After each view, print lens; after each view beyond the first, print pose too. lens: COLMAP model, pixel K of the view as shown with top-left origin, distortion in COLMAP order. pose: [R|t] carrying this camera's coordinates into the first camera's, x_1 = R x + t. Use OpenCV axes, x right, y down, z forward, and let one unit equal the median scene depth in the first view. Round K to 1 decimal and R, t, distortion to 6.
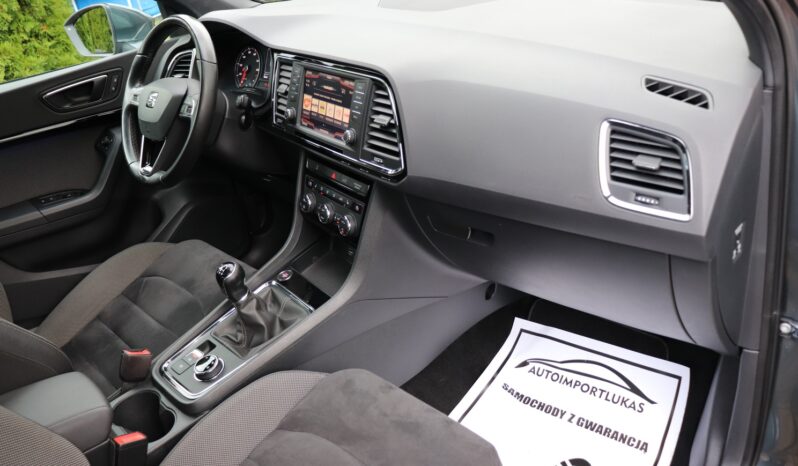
lens RADIAL K [[663.6, 0, 395.3], [0, 663.6, 228.8], [0, 0, 1]] dist [-0.187441, 0.173531]
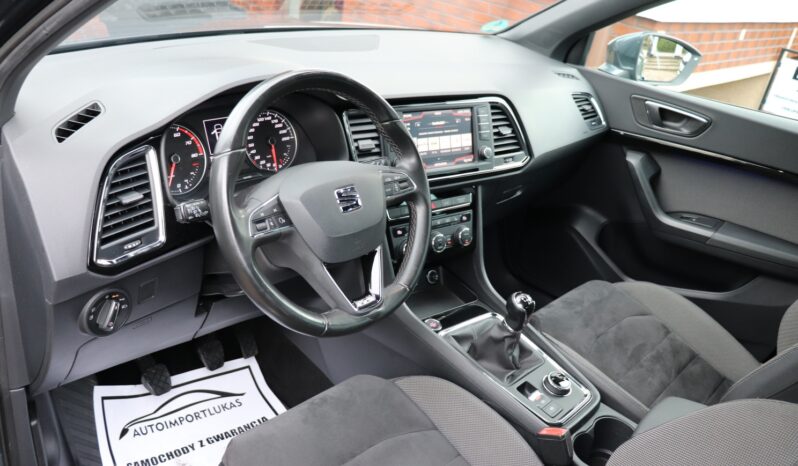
lens RADIAL K [[663.6, 0, 395.3], [0, 663.6, 228.8], [0, 0, 1]] dist [-0.187441, 0.173531]
pose [[-0.048191, -0.303773, 0.951525, -1.103004], [0.346228, 0.888490, 0.301184, -0.385908], [-0.936912, 0.343959, 0.062357, 0.999542]]
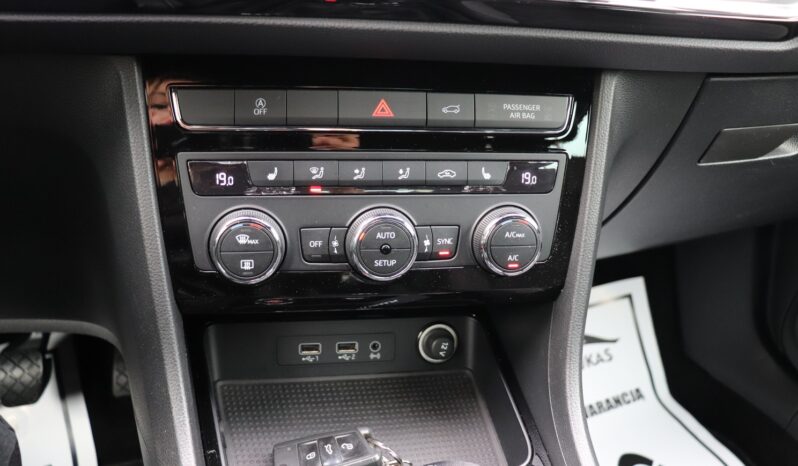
lens RADIAL K [[663.6, 0, 395.3], [0, 663.6, 228.8], [0, 0, 1]] dist [-0.187441, 0.173531]
pose [[0.420959, -0.302634, 0.855106, -0.352403], [0.290537, 0.938022, 0.188951, -0.084037], [-0.859292, 0.168899, 0.482795, 0.863101]]
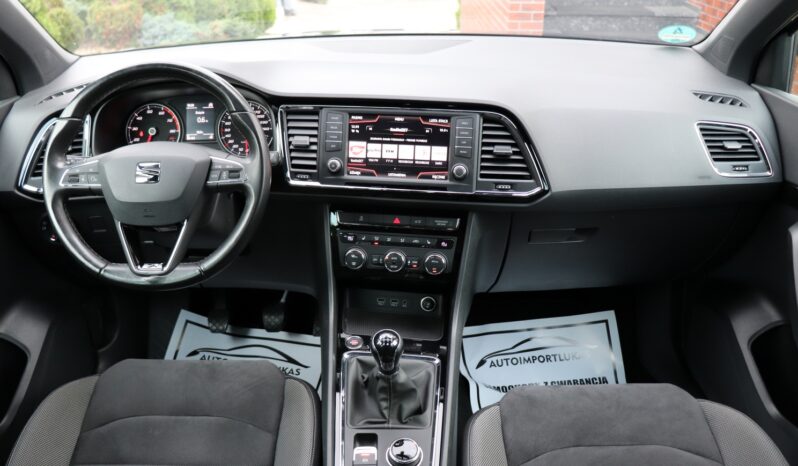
lens RADIAL K [[663.6, 0, 395.3], [0, 663.6, 228.8], [0, 0, 1]] dist [-0.187441, 0.173531]
pose [[0.688722, -0.193096, 0.698839, -0.771553], [0.252431, 0.967437, 0.018536, -0.087291], [-0.679662, 0.163642, 0.715039, 0.310937]]
